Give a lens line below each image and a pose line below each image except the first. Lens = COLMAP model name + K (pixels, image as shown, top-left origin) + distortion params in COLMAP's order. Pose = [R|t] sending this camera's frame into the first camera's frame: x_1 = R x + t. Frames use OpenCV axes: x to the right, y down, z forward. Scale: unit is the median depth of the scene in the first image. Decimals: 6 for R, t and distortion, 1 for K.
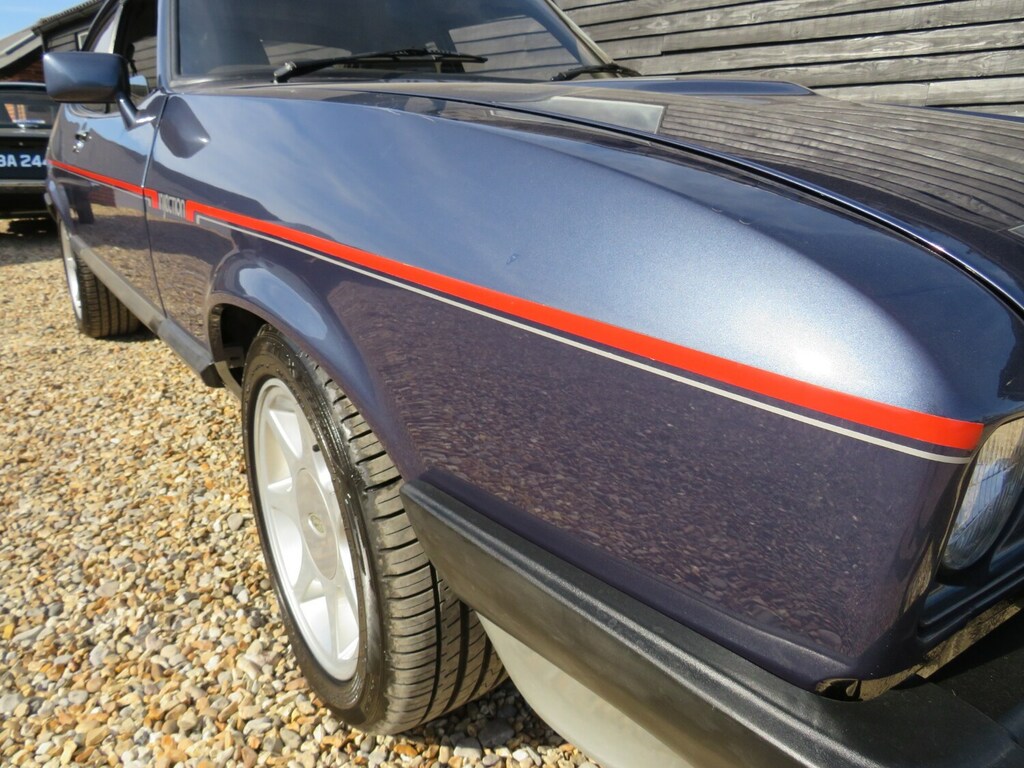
lens RADIAL K [[720.1, 0, 506.4], [0, 720.1, 384.6], [0, 0, 1]] dist [-0.031426, -0.000029]
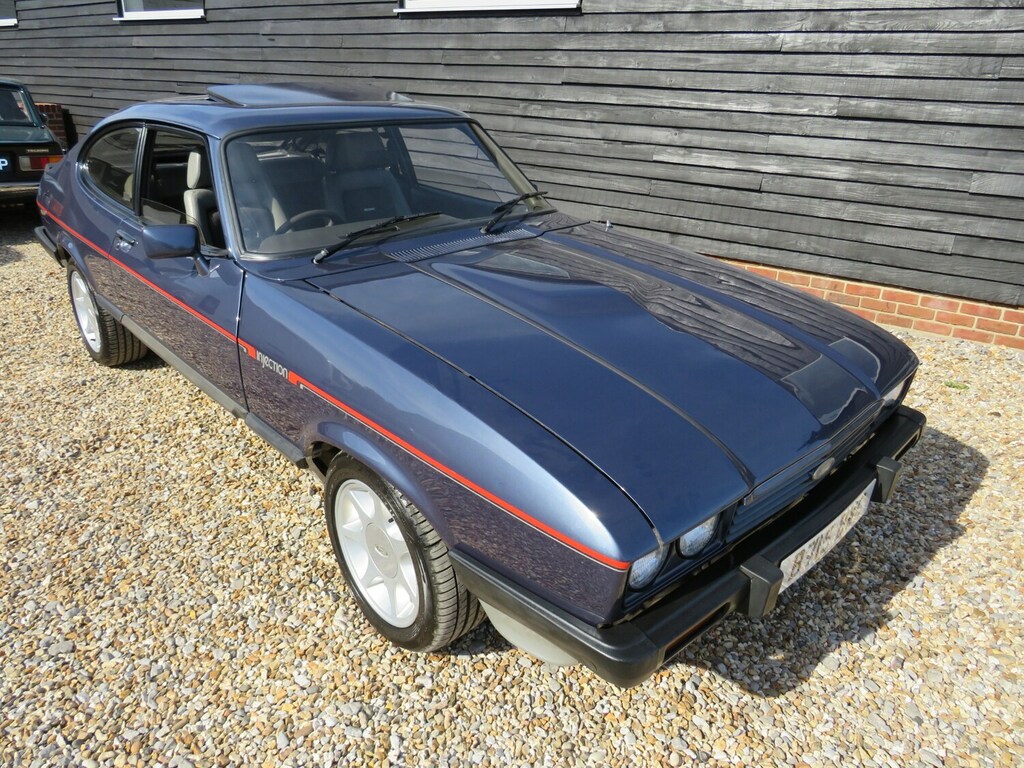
lens RADIAL K [[720.1, 0, 511.6], [0, 720.1, 382.6], [0, 0, 1]] dist [-0.031426, -0.000029]
pose [[0.990970, -0.031105, 0.130427, -0.135382], [0.017874, 0.994684, 0.101410, -0.389369], [-0.132888, -0.098163, 0.986258, -0.794809]]
